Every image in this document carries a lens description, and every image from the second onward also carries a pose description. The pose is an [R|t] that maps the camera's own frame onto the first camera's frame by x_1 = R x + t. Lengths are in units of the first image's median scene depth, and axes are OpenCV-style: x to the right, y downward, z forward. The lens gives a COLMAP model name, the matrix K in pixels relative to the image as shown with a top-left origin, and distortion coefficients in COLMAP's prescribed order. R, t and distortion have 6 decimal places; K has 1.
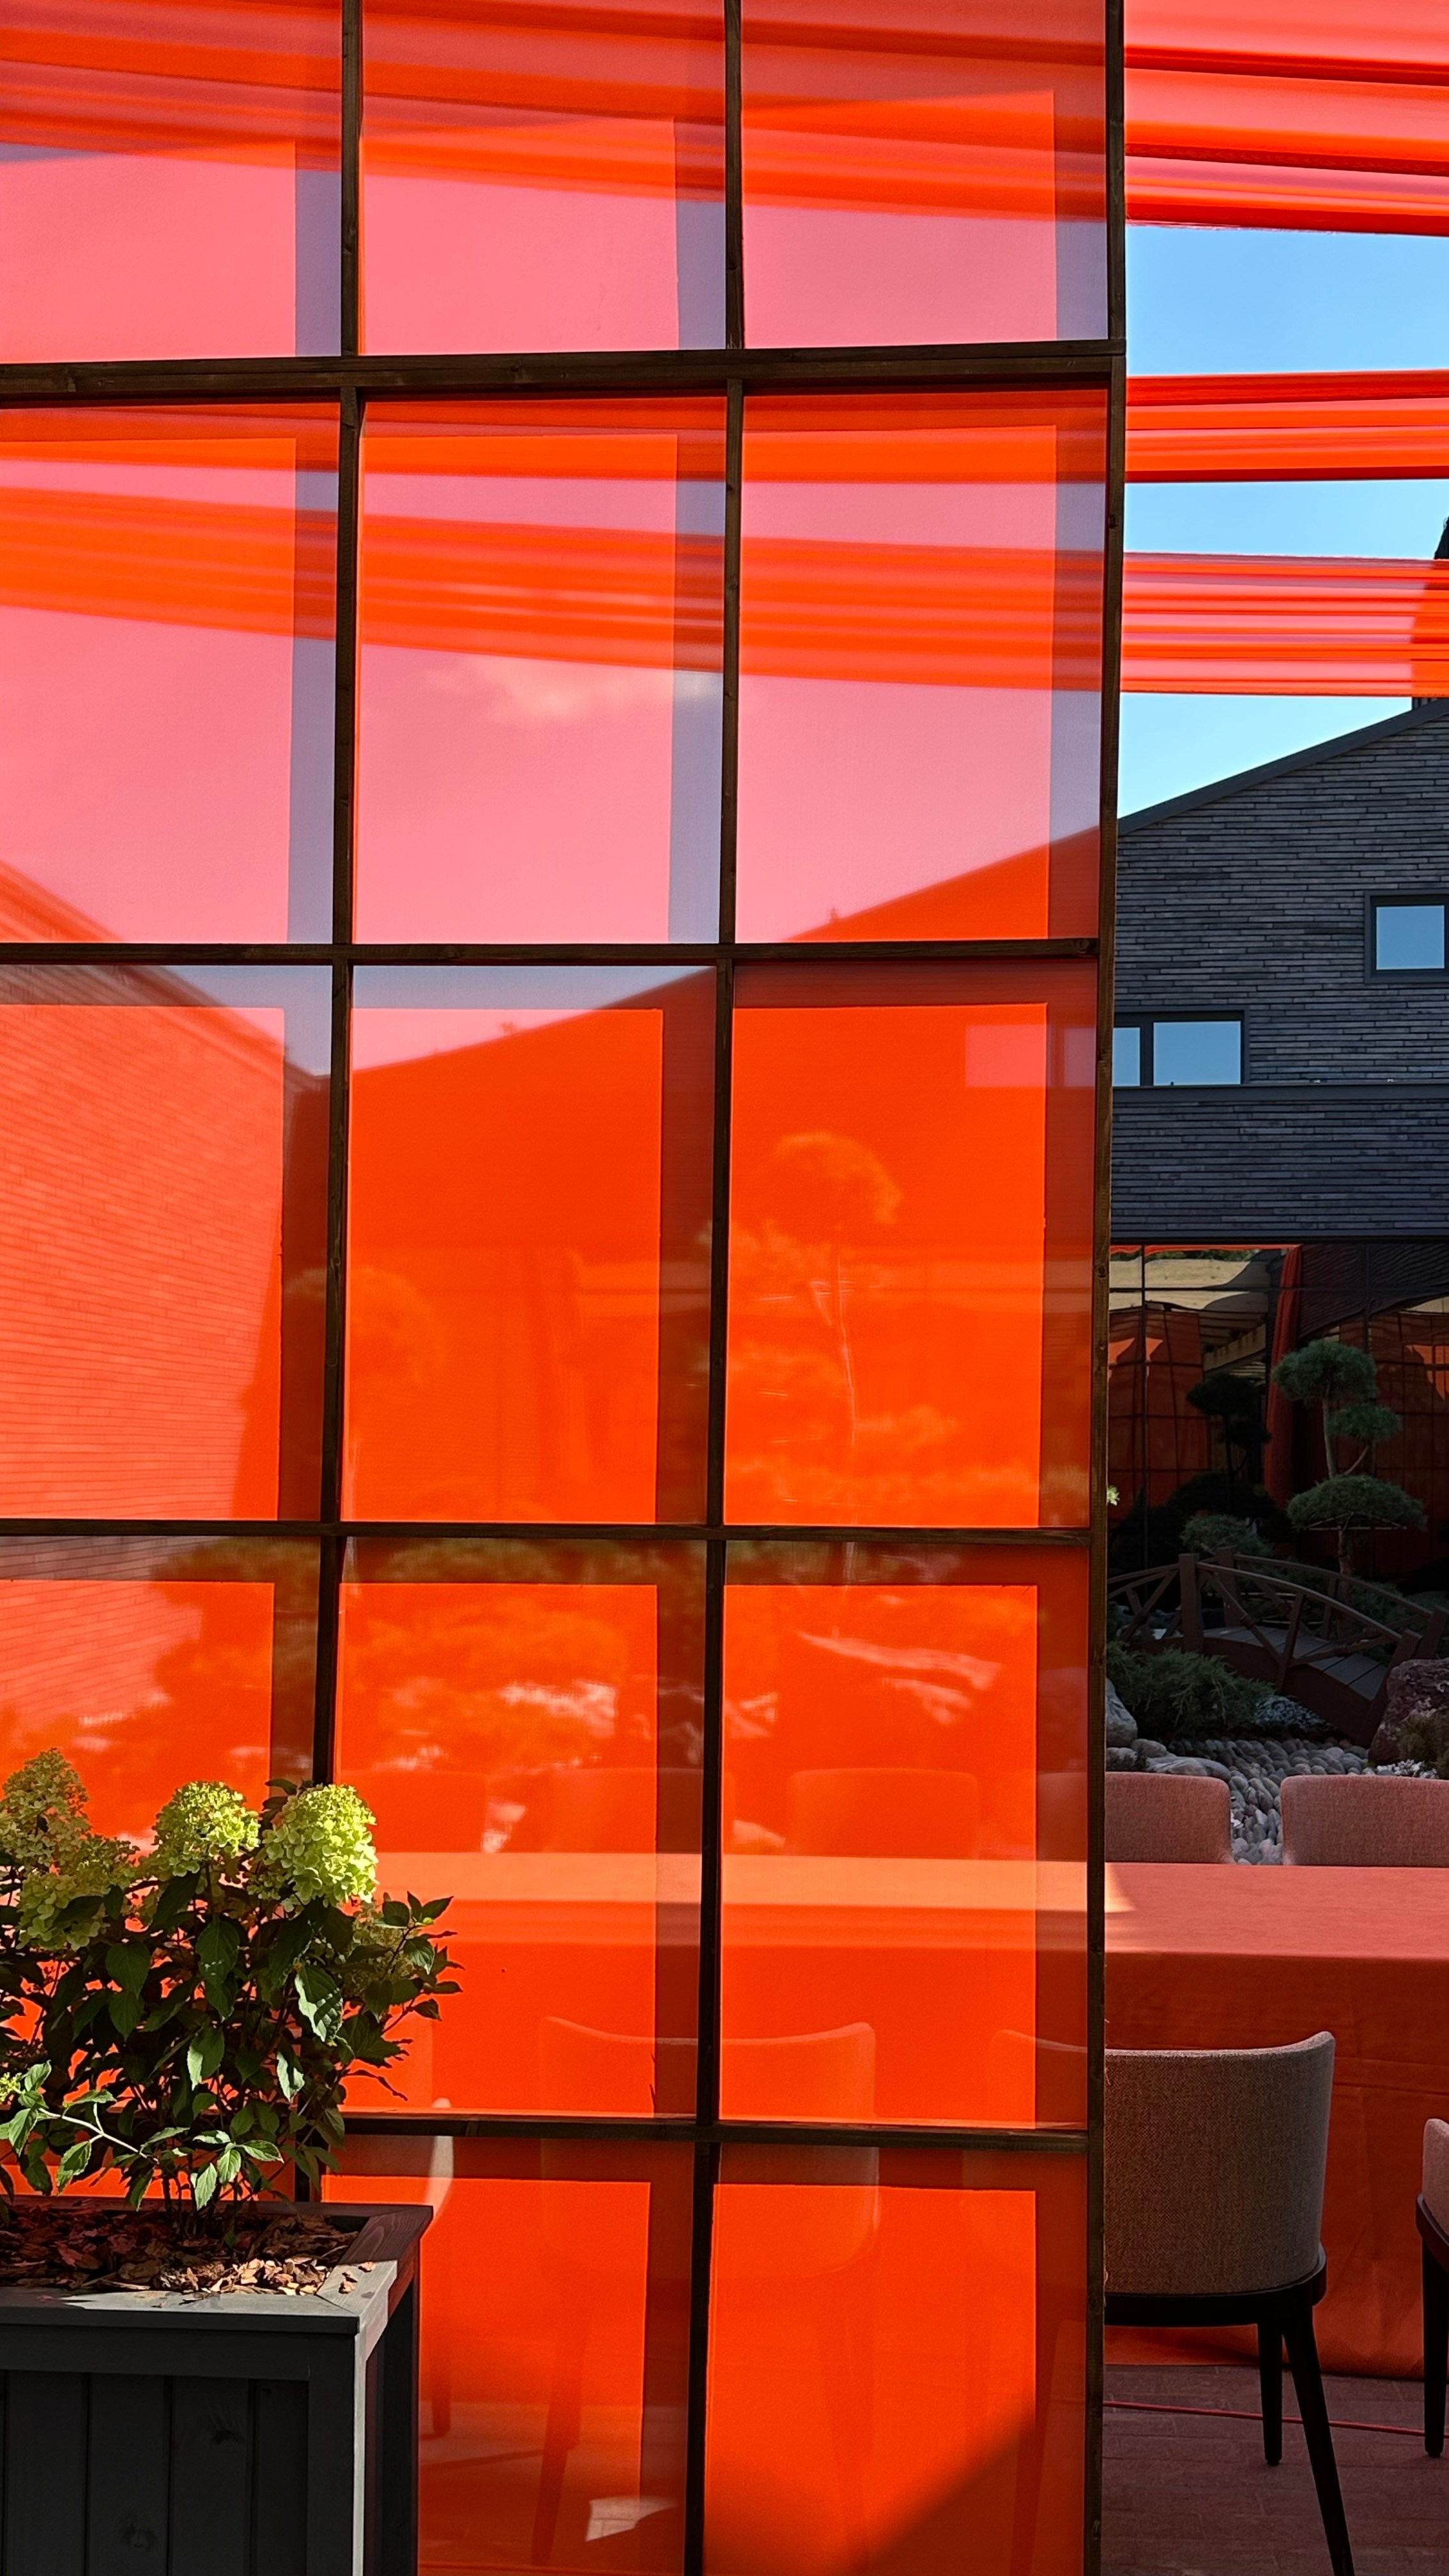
lens RADIAL K [[2530.8, 0, 732.7], [0, 2530.8, 1297.6], [0, 0, 1]] dist [0.154825, -0.015630]
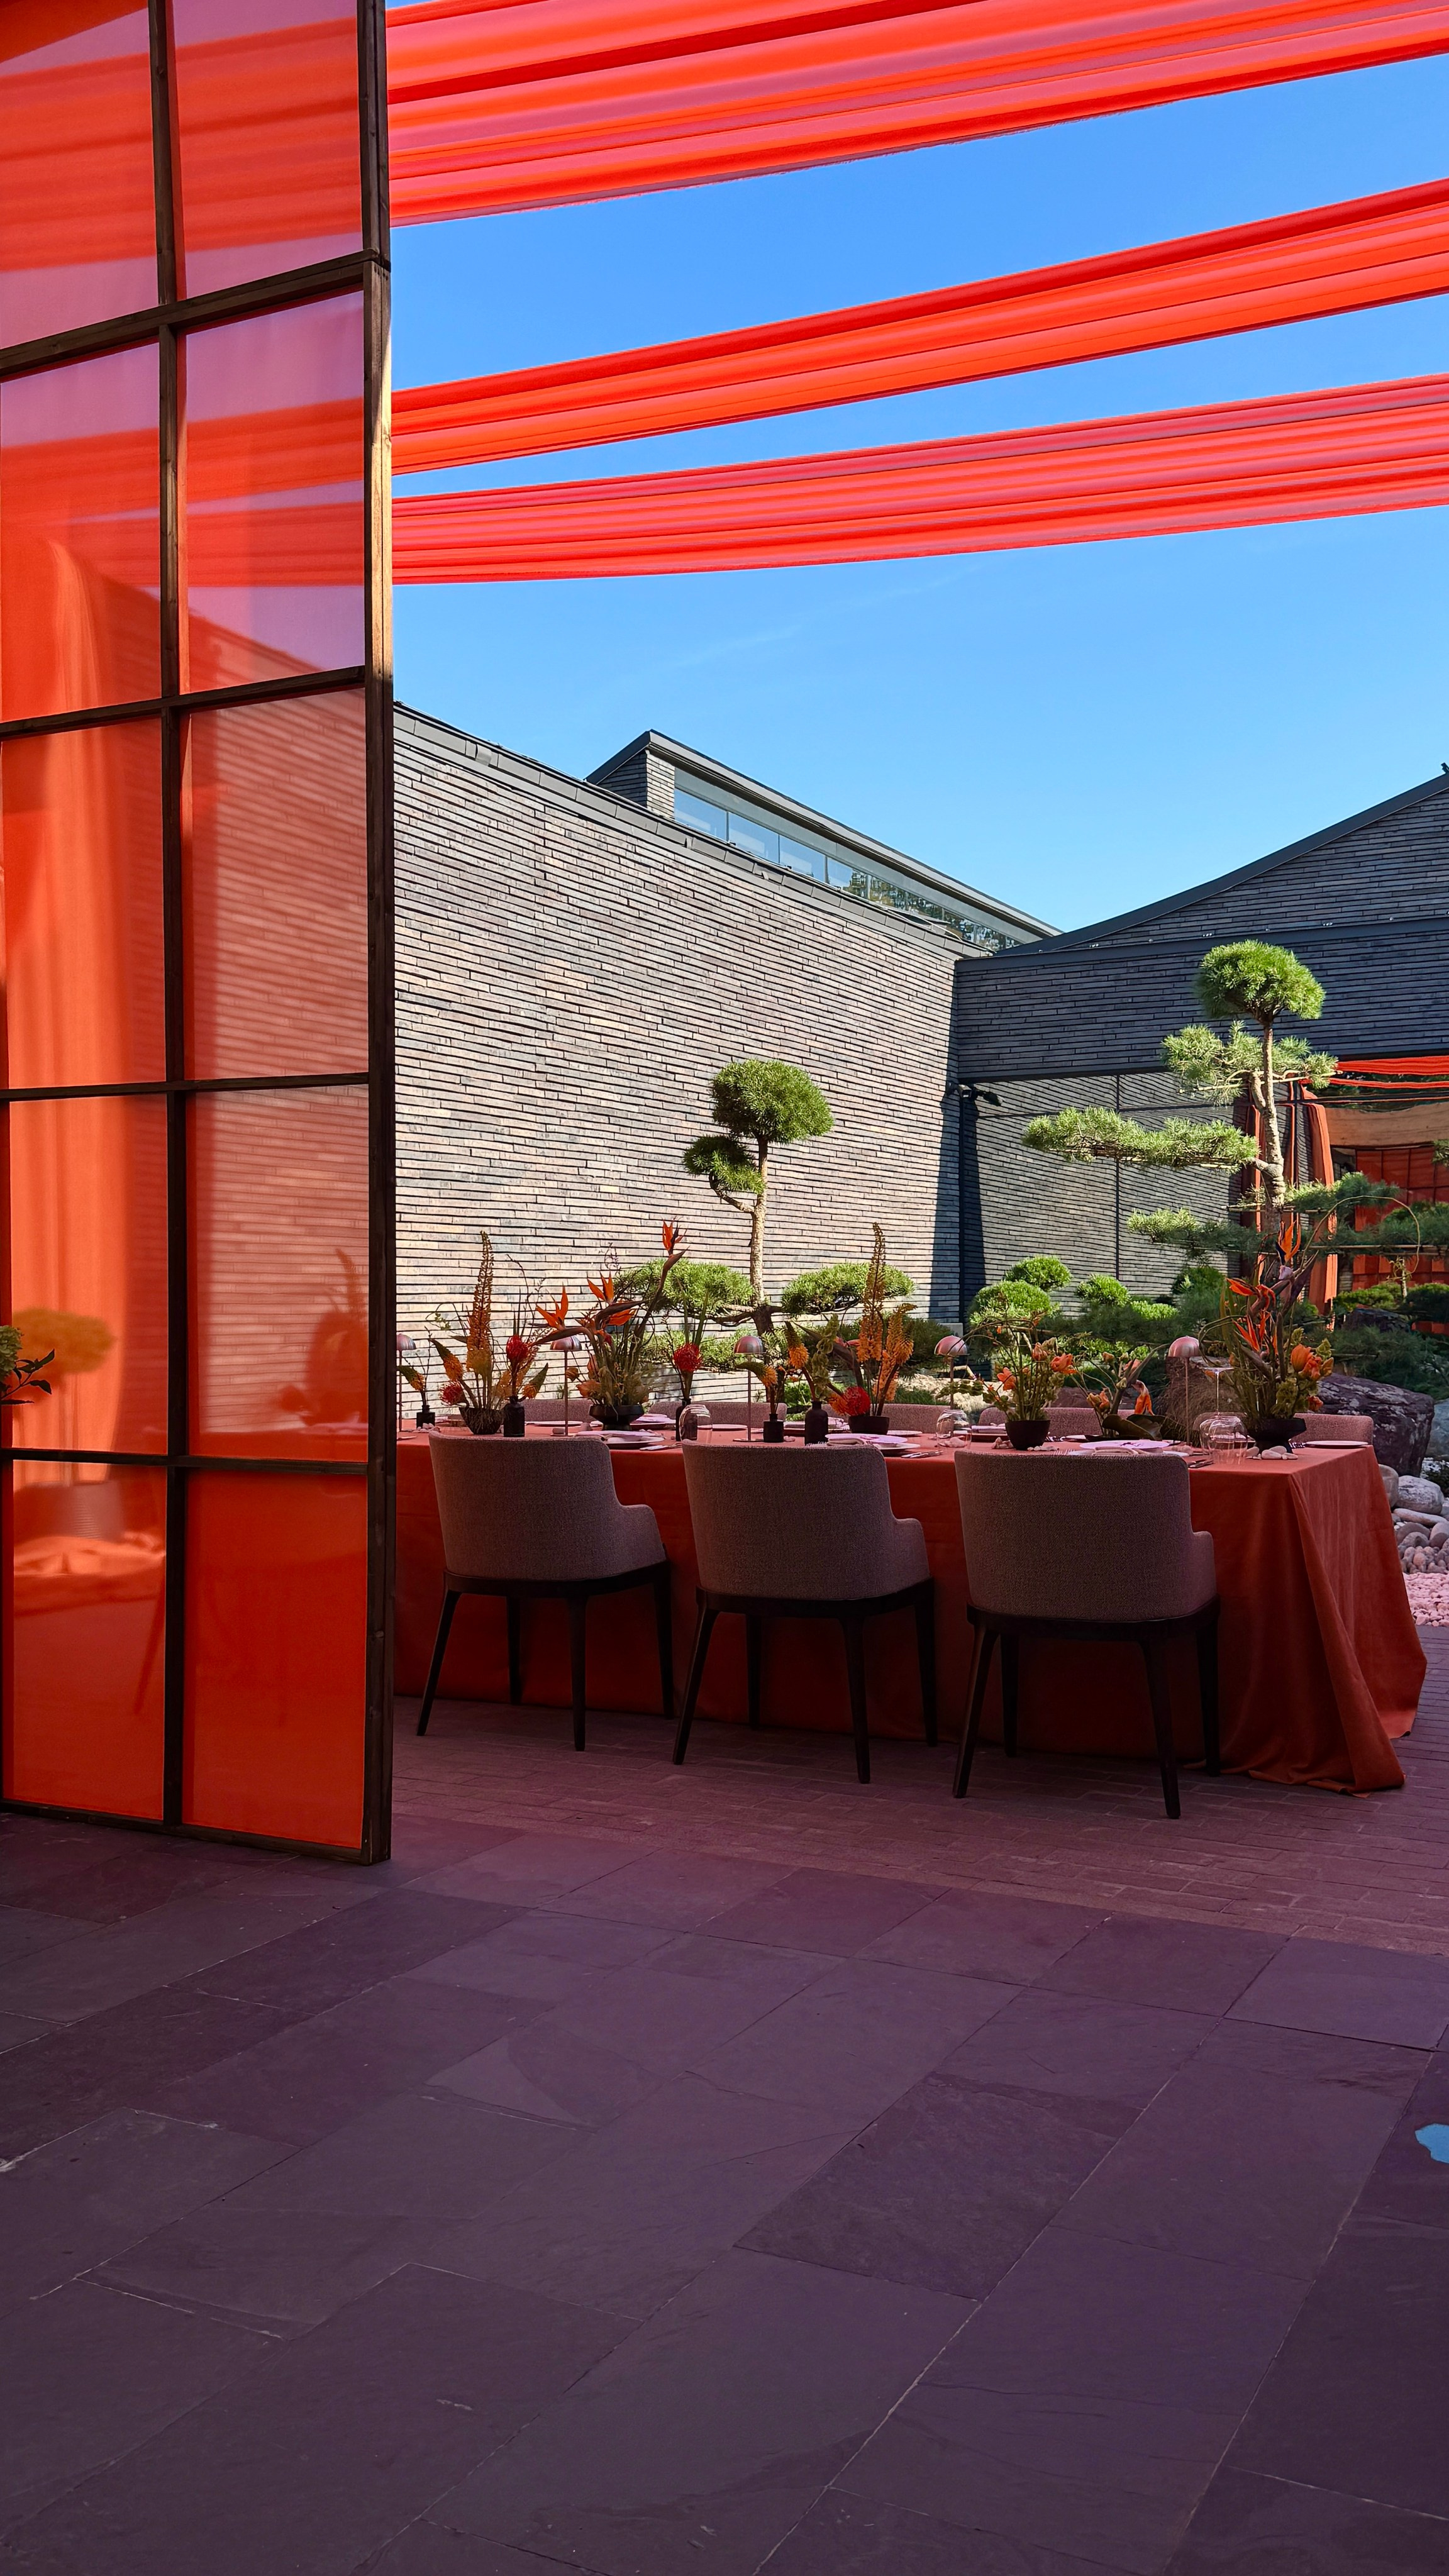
lens RADIAL K [[2078.8, 0, 739.8], [0, 2078.8, 1299.9], [0, 0, 1]] dist [0.143873, 0.000101]
pose [[0.923302, -0.006809, -0.384015, 0.176605], [0.031407, 0.997833, 0.057821, 0.034361], [0.382789, -0.065447, 0.921515, -0.011097]]
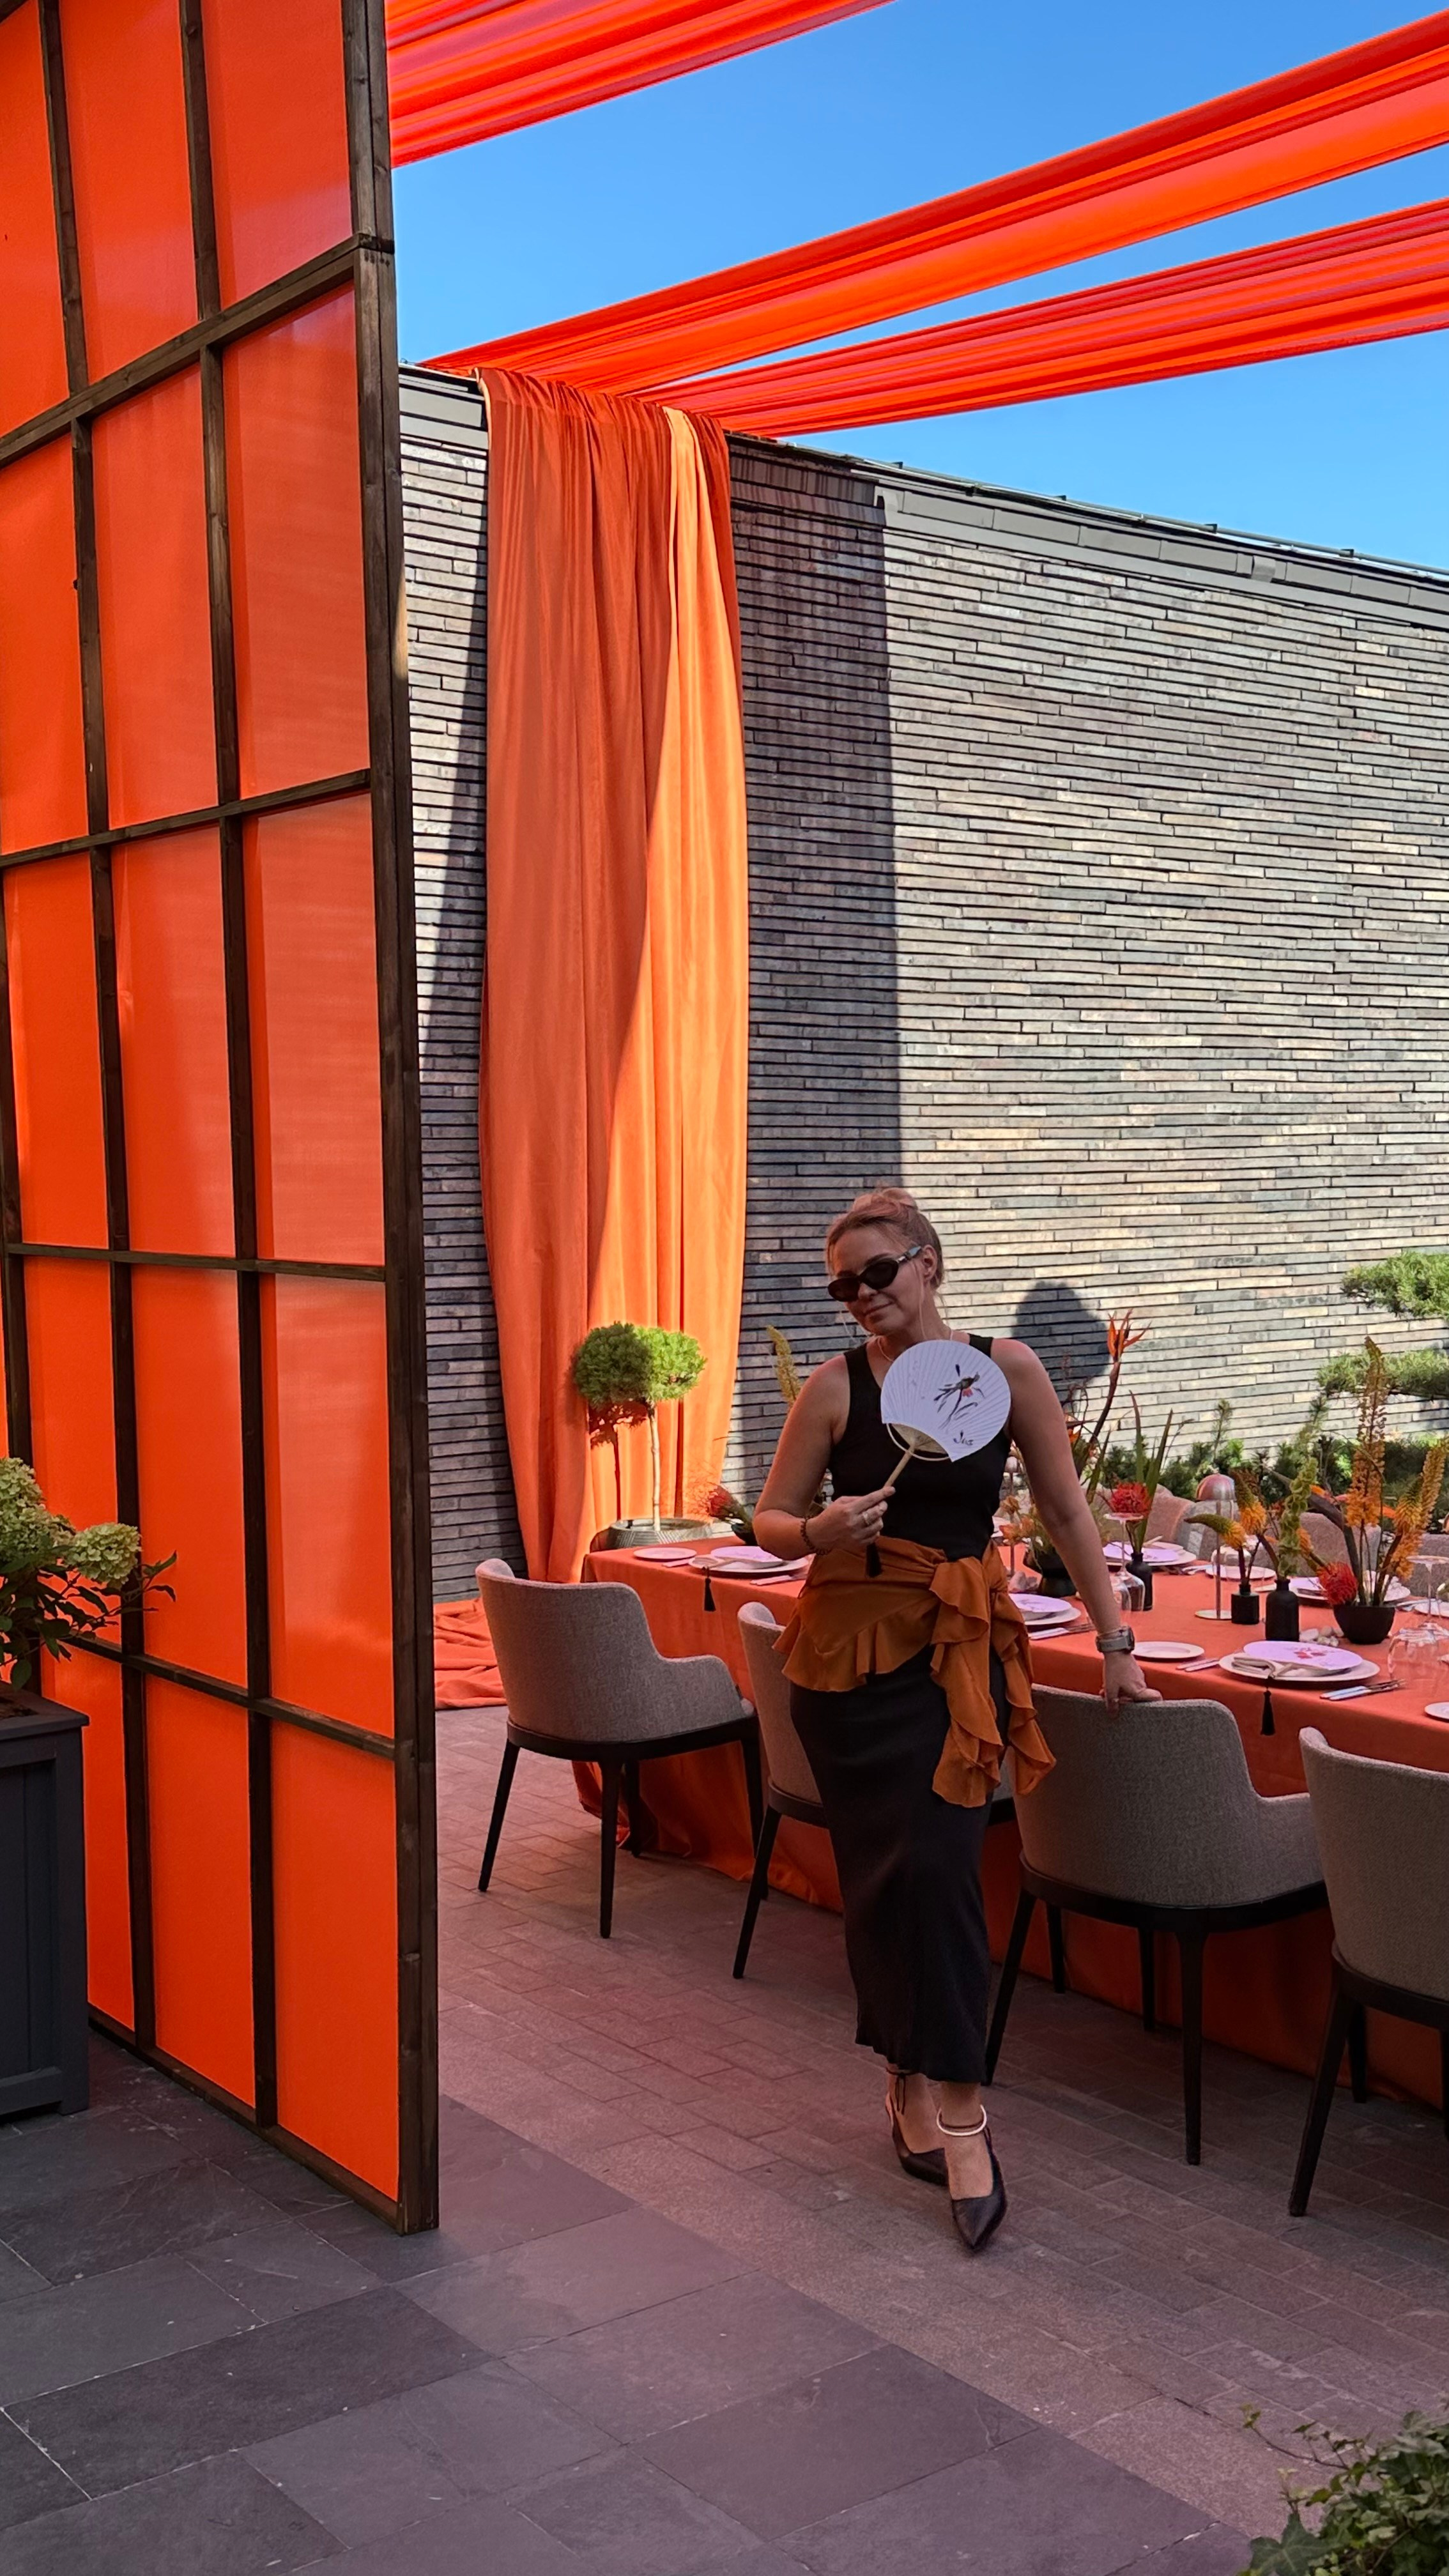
lens RADIAL K [[2530.8, 0, 732.7], [0, 2530.8, 1297.6], [0, 0, 1]] dist [0.154825, -0.015630]
pose [[0.673059, 0.028116, -0.739054, 0.250091], [0.060436, 0.993844, 0.092848, -0.000292], [0.737115, -0.107157, 0.667217, 0.070167]]
